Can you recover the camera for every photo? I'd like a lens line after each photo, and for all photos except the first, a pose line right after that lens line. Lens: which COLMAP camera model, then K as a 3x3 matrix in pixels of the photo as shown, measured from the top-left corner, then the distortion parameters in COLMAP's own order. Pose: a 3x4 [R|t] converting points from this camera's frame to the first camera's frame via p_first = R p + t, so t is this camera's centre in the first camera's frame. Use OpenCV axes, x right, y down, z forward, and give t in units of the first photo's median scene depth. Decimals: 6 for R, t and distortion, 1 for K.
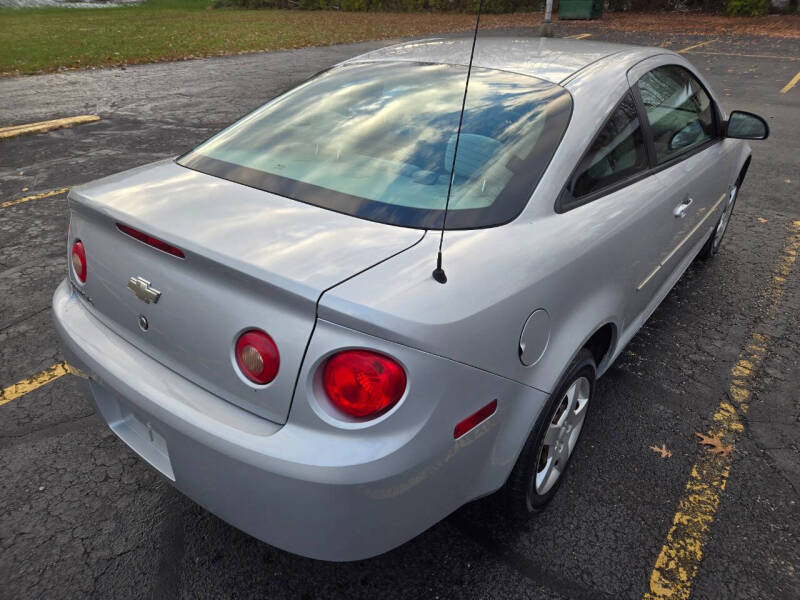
lens RADIAL K [[544.3, 0, 396.7], [0, 544.3, 305.2], [0, 0, 1]] dist [0.066599, -0.062985]
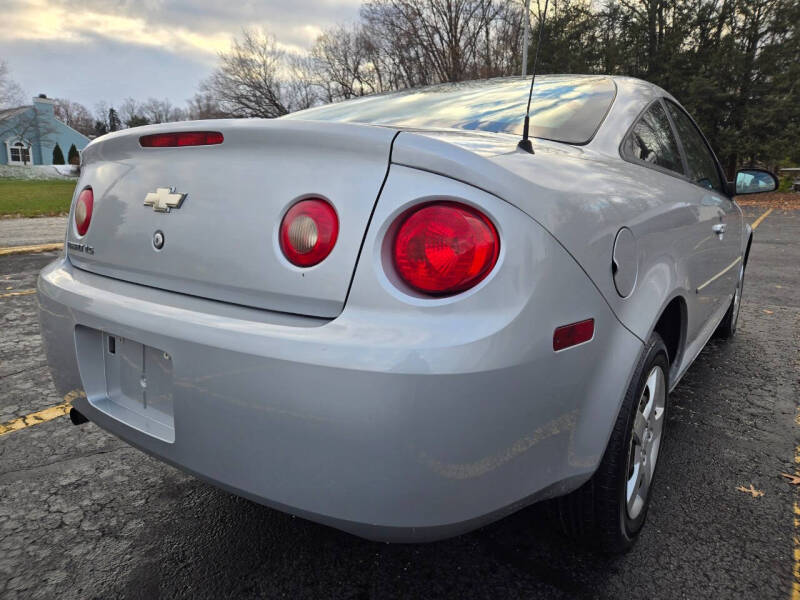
lens RADIAL K [[544.3, 0, 396.7], [0, 544.3, 305.2], [0, 0, 1]] dist [0.066599, -0.062985]
pose [[0.999160, 0.007605, 0.040258, -0.096707], [0.004577, 0.955749, -0.294149, 0.268153], [-0.040714, 0.294086, 0.954911, 0.163001]]
